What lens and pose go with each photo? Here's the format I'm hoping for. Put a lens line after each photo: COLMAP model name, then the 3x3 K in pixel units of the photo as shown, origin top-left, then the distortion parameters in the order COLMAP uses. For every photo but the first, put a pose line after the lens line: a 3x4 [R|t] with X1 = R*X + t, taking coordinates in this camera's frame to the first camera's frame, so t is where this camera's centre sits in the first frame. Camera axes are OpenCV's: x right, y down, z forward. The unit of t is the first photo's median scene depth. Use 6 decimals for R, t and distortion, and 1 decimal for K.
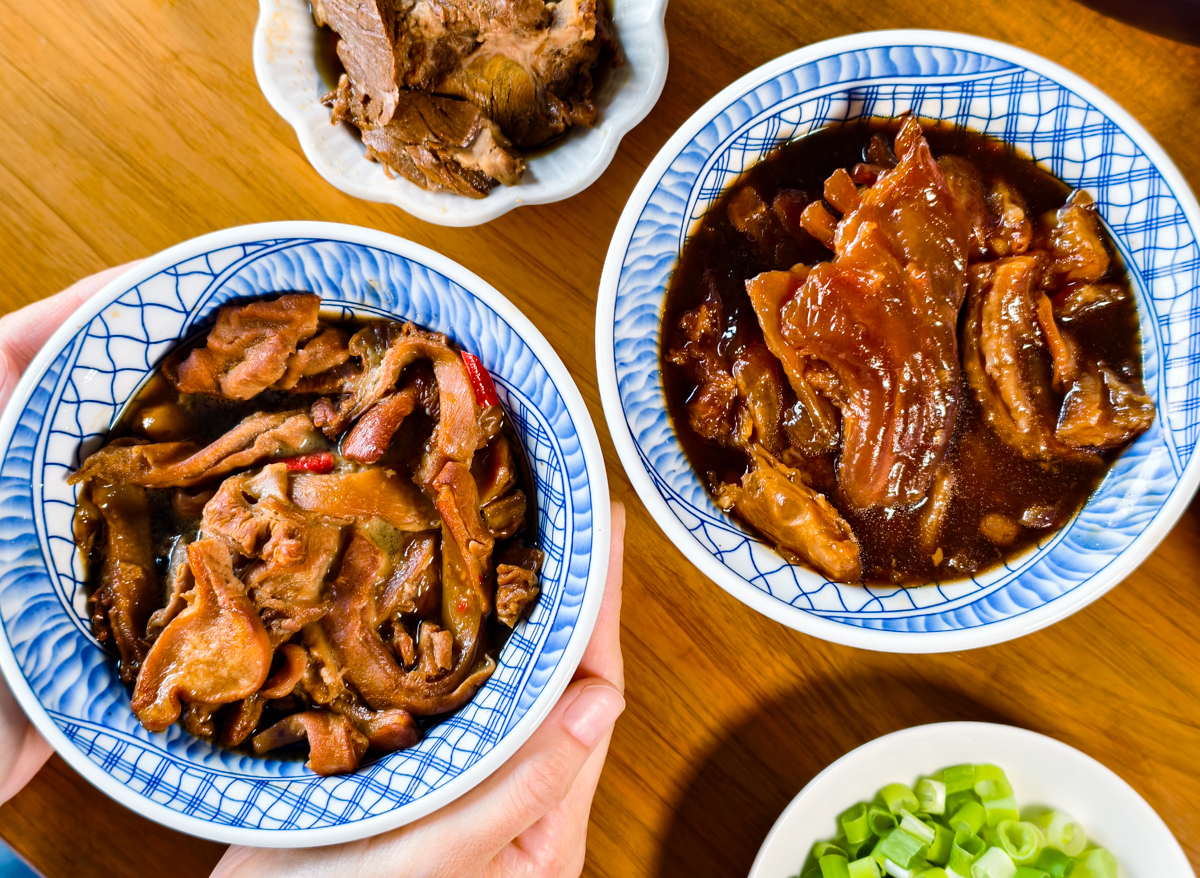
lens RADIAL K [[1940.4, 0, 600.0], [0, 1940.4, 439.0], [0, 0, 1]] dist [0.180398, -1.055547]
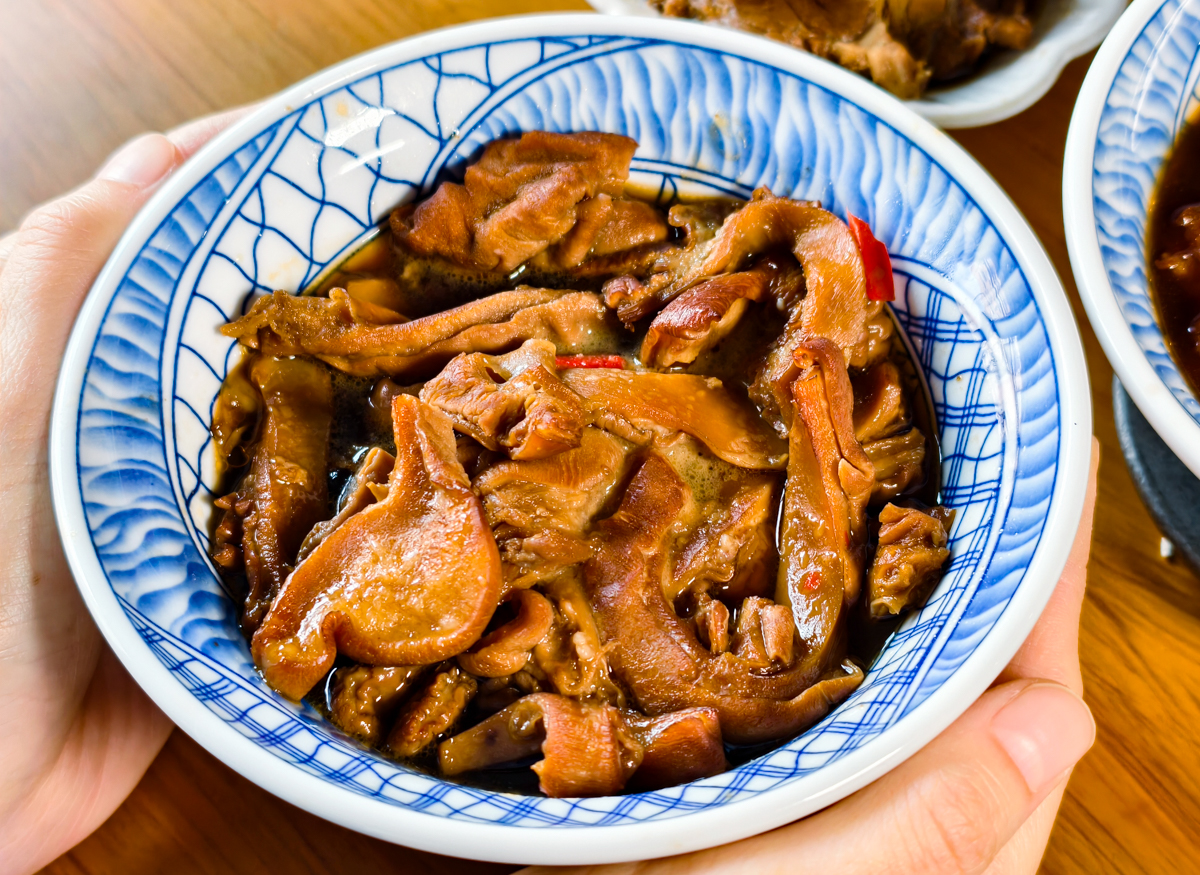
lens RADIAL K [[1940.4, 0, 600.0], [0, 1940.4, 437.5], [0, 0, 1]] dist [0.180398, -1.055547]
pose [[0.991876, 0.100826, -0.077570, -0.094410], [-0.124151, 0.900195, -0.417416, 0.307781], [0.027742, 0.423655, 0.905399, 0.433519]]
